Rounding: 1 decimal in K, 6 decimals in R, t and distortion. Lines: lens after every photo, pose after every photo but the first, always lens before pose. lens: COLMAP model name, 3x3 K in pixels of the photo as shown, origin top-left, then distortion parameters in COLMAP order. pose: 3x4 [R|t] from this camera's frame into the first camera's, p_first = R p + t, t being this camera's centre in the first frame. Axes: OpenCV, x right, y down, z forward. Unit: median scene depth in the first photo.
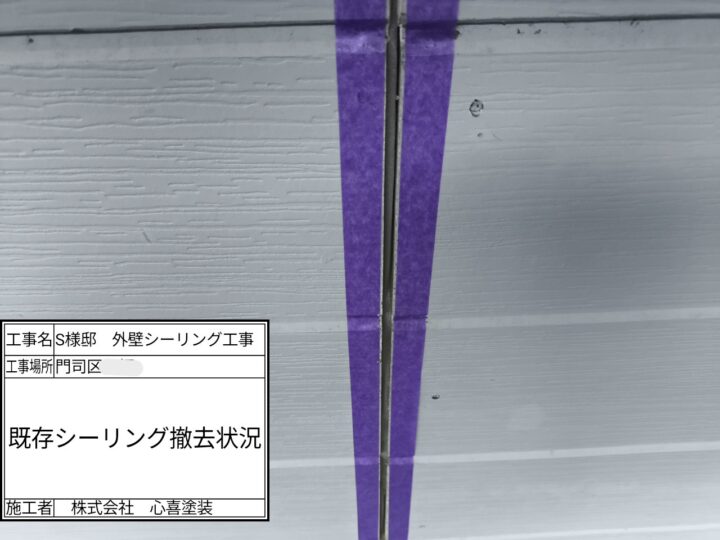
lens RADIAL K [[484.1, 0, 363.8], [0, 484.1, 271.0], [0, 0, 1]] dist [0.089020, -0.171543]
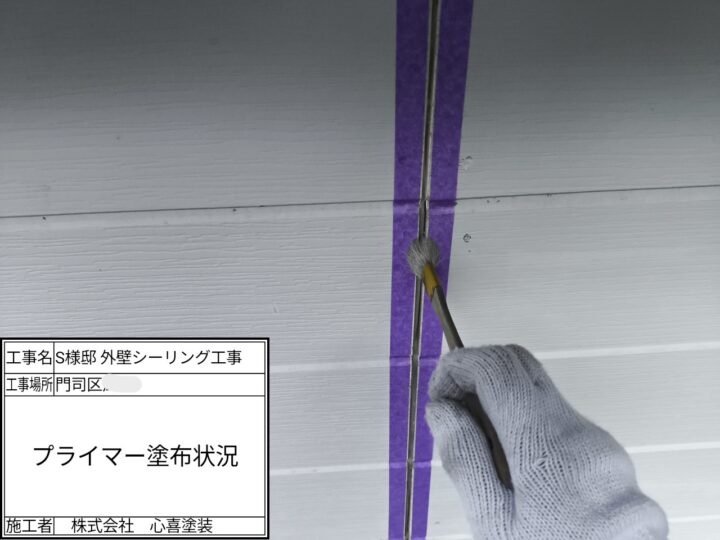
lens RADIAL K [[484.1, 0, 363.8], [0, 484.1, 271.0], [0, 0, 1]] dist [0.089020, -0.171543]
pose [[0.999653, -0.016250, 0.020733, -0.170964], [0.018500, 0.993379, -0.113385, -0.006946], [-0.018754, 0.113729, 0.993335, -0.686808]]
